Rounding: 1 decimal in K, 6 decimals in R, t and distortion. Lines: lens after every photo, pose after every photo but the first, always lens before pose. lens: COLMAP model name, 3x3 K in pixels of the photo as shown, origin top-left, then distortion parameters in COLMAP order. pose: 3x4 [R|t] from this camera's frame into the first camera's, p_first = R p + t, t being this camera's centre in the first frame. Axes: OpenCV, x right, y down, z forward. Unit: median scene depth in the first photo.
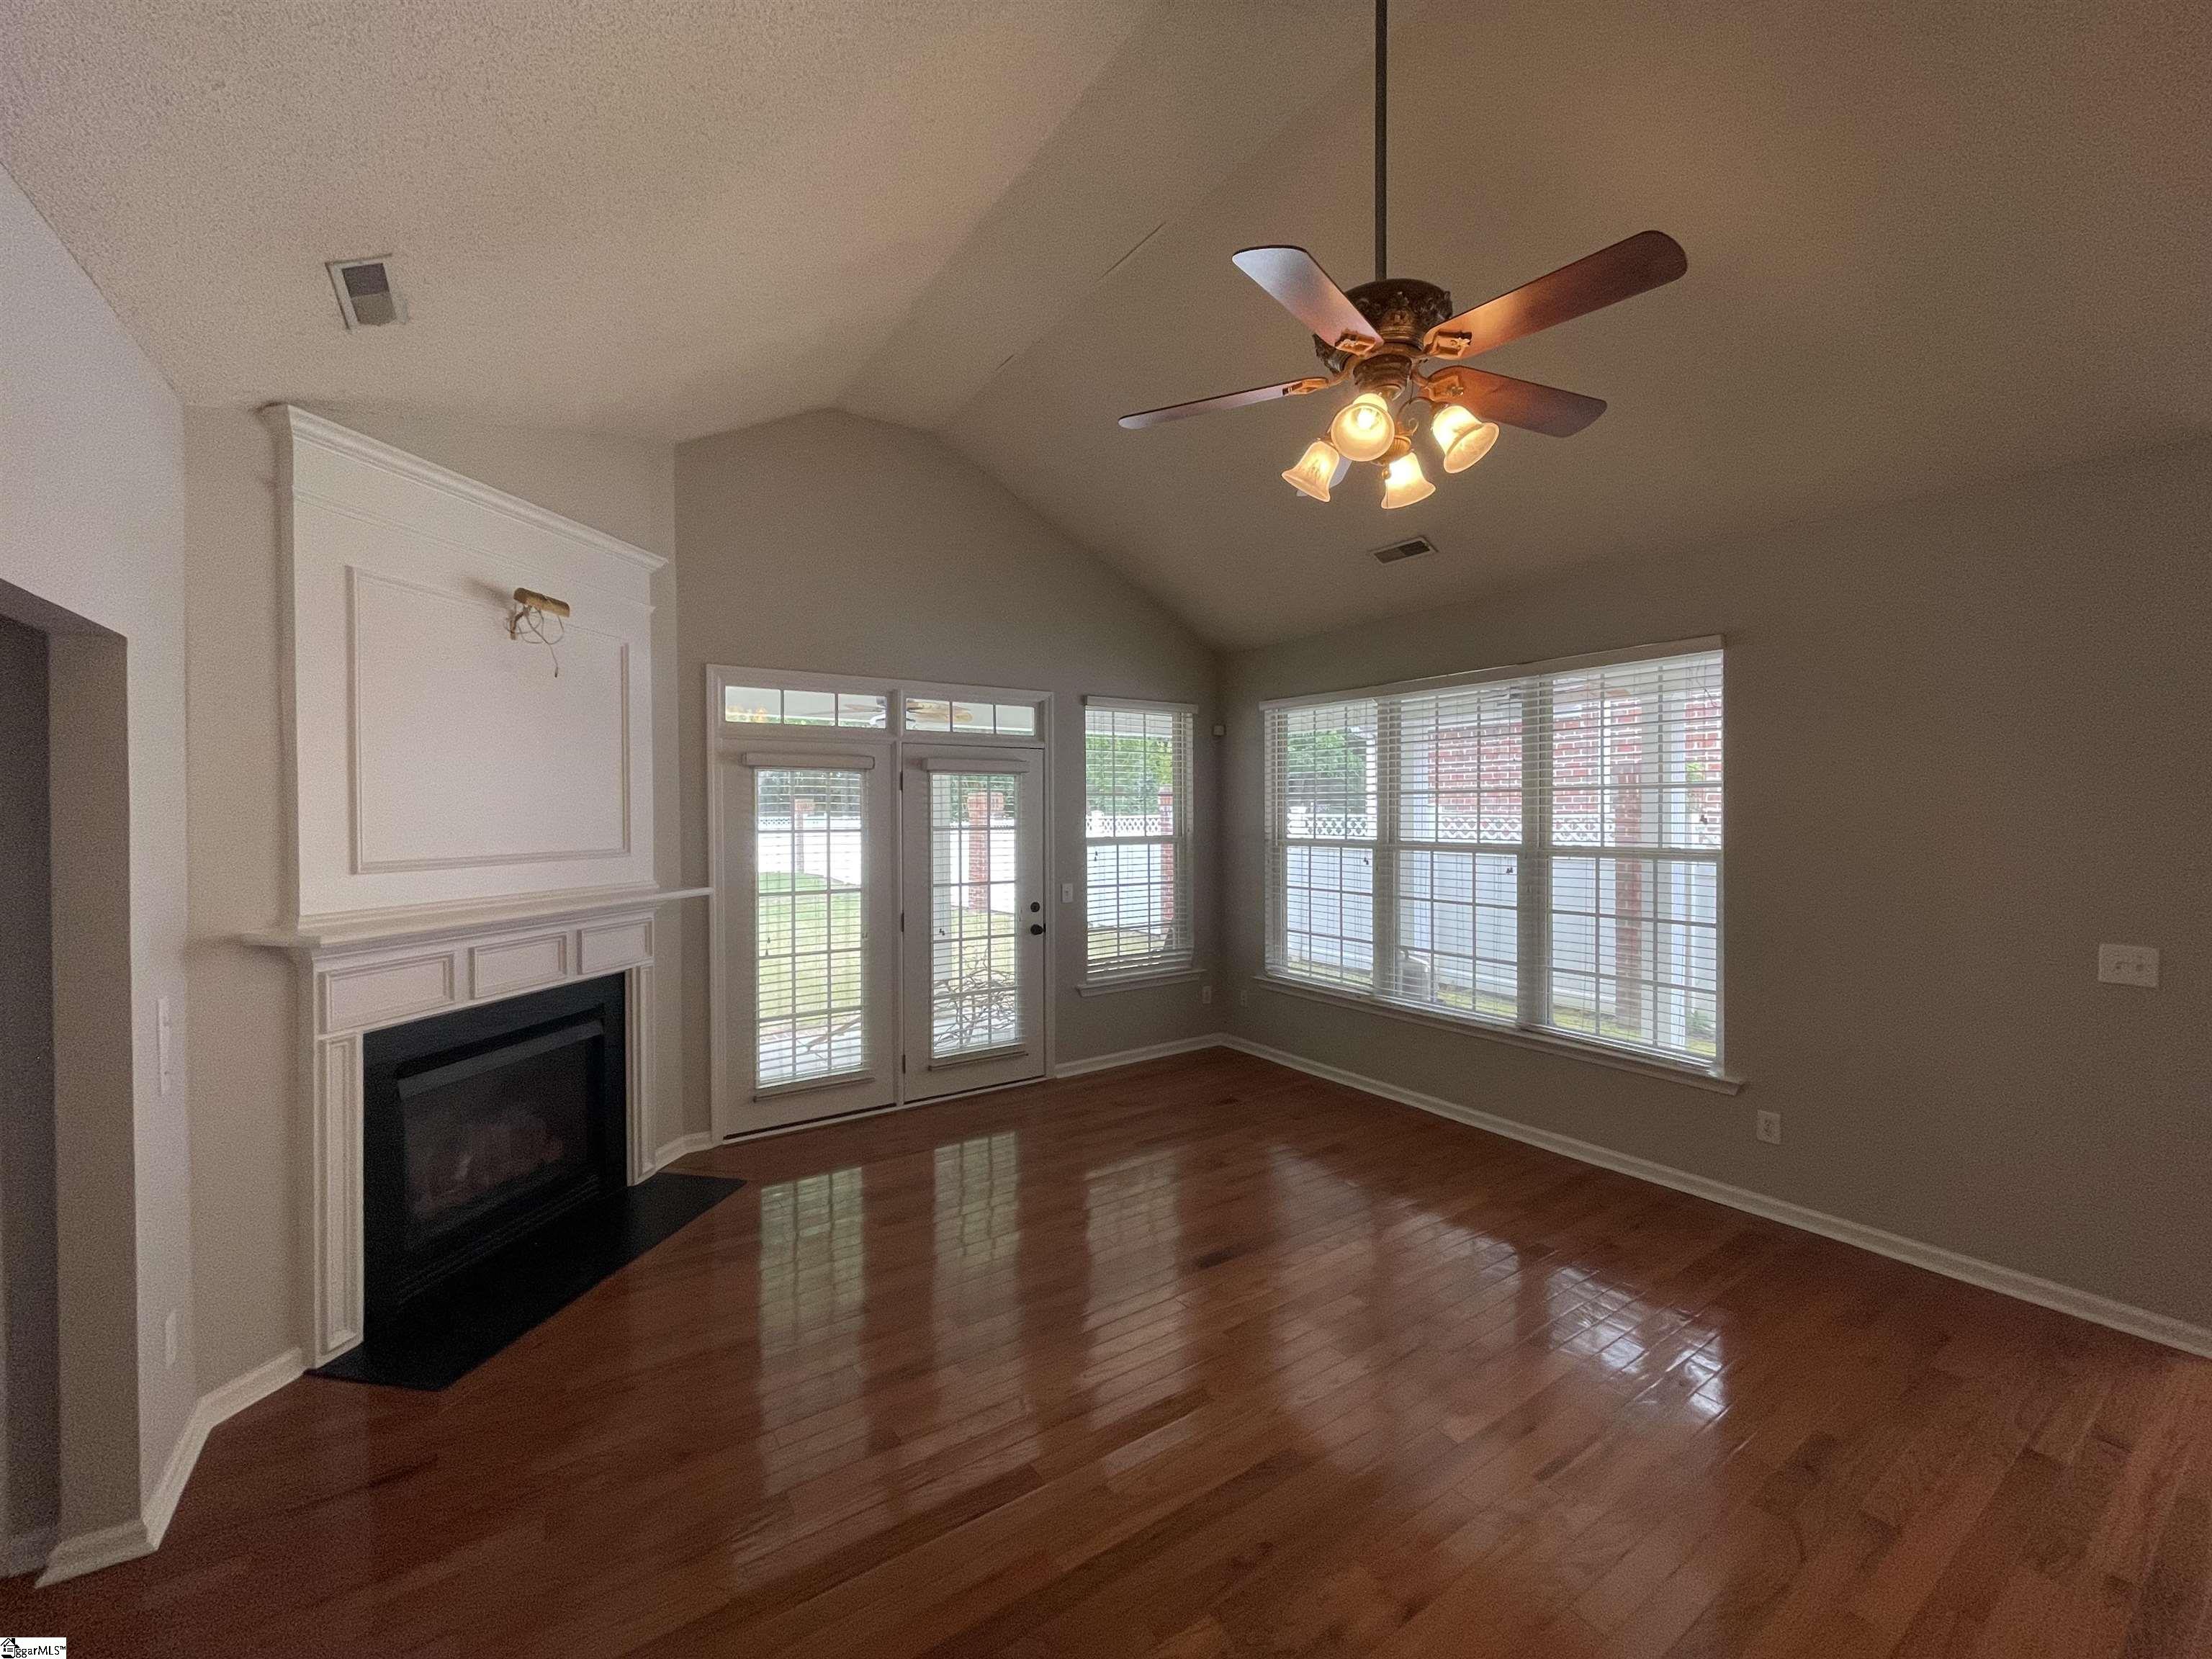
lens RADIAL K [[897.1, 0, 1119.4], [0, 897.1, 823.1], [0, 0, 1]] dist [-0.003782, 0.000592]
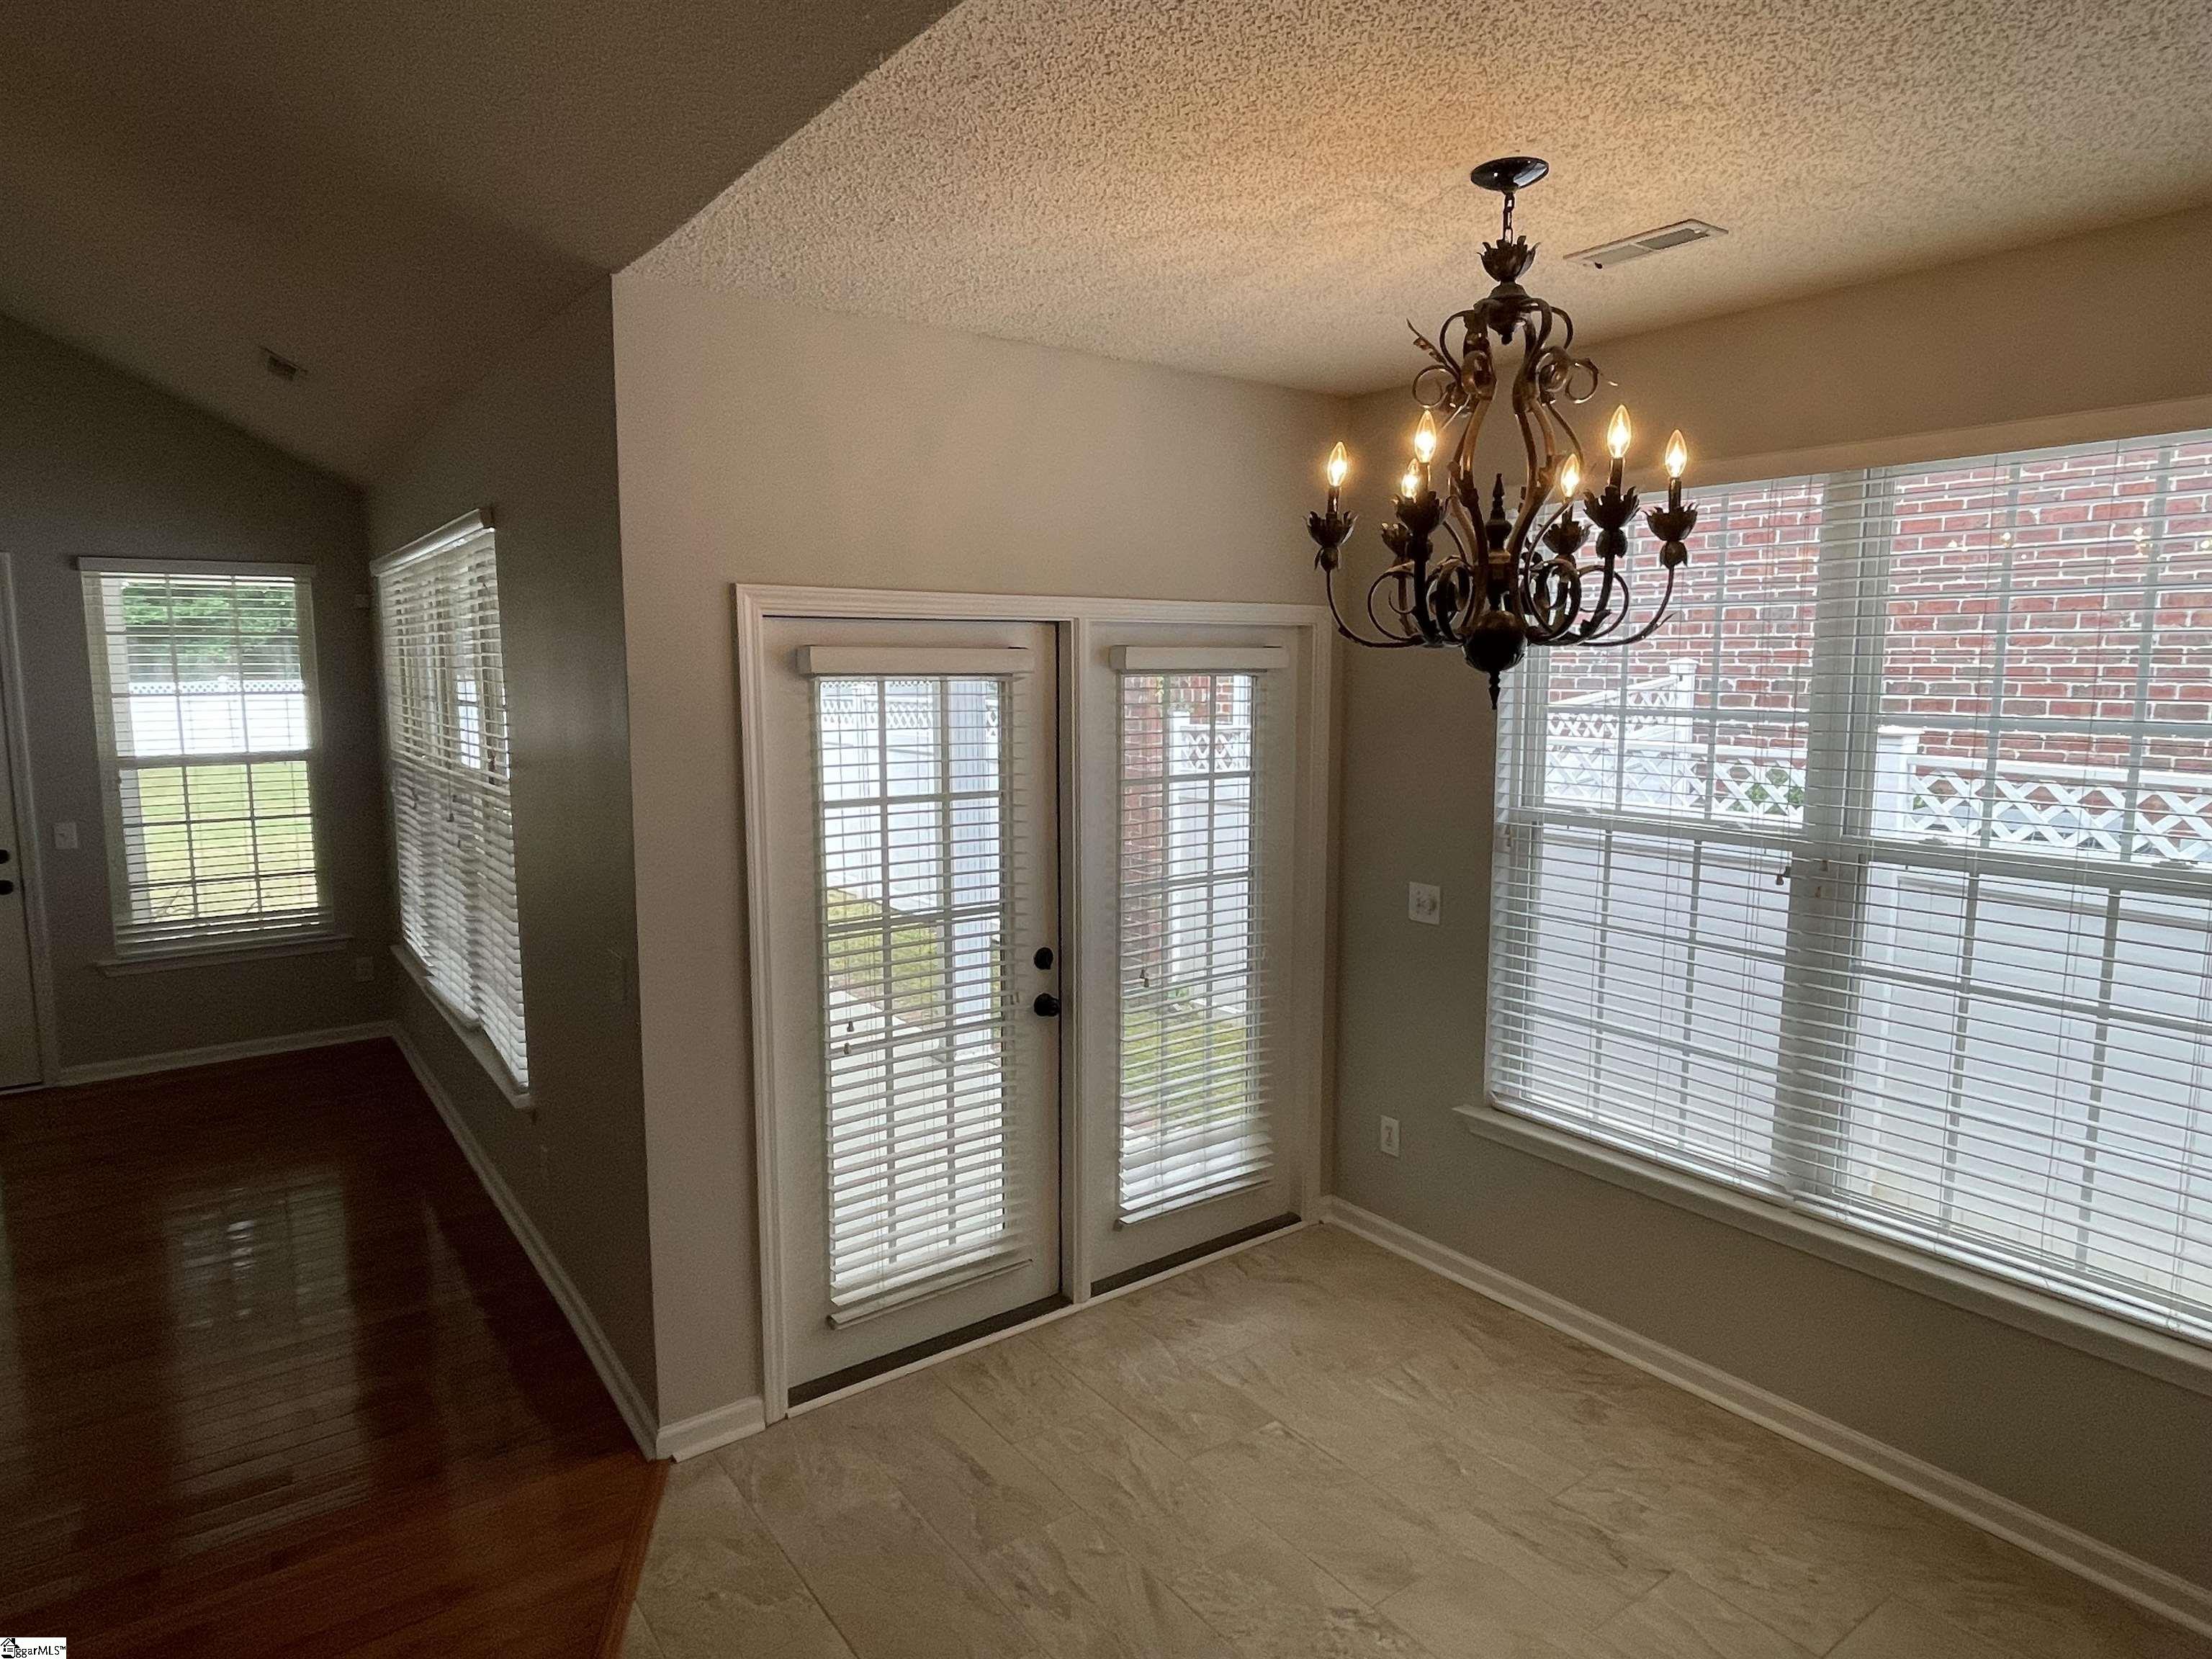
lens RADIAL K [[1296.9, 0, 1113.3], [0, 1296.9, 826.7], [0, 0, 1]] dist [-0.010594, -0.004572]
pose [[0.999609, 0.000494, 0.027970, 0.896006], [-0.003689, 0.993440, 0.114294, -0.059785], [-0.027730, -0.114353, 0.993053, -0.058359]]
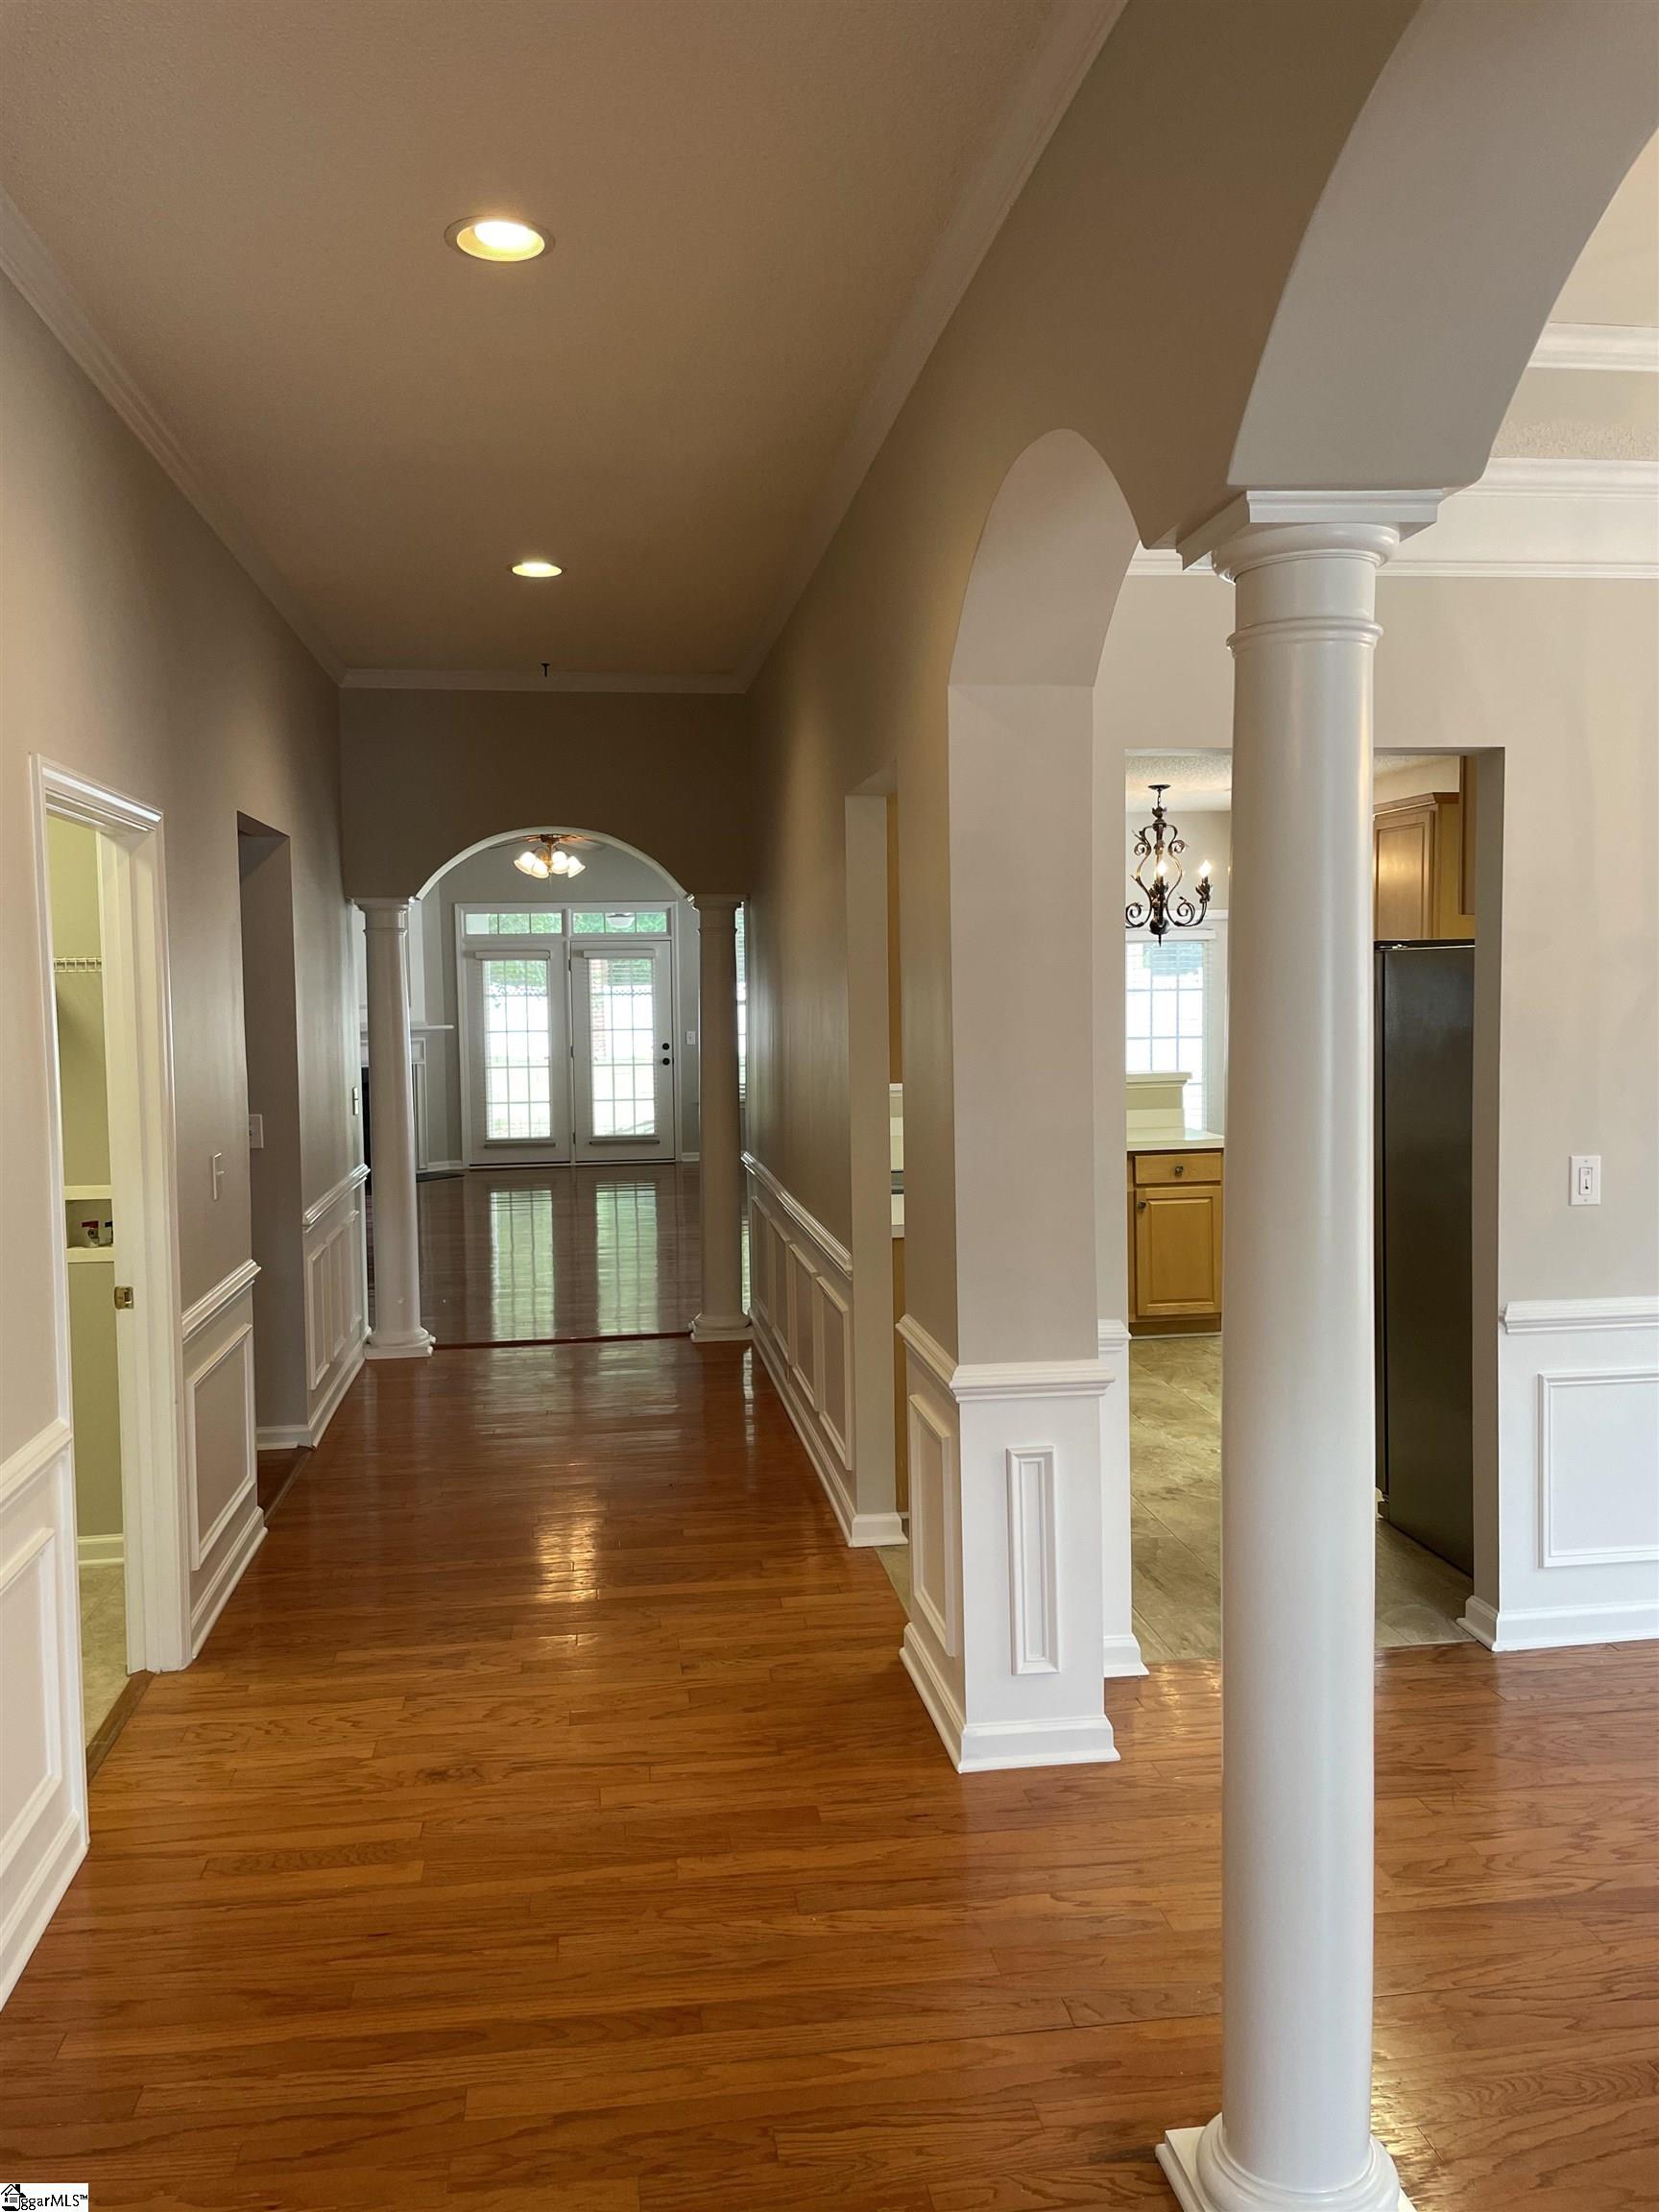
lens RADIAL K [[1658.6, 0, 820.1], [0, 1658.6, 1085.2], [0, 0, 1]] dist [0.076893, -0.044209]
pose [[0.894298, 0.020110, -0.447021, 1.597154], [0.006252, 0.998331, 0.057420, 0.001104], [0.447429, -0.054146, 0.892679, -1.582805]]
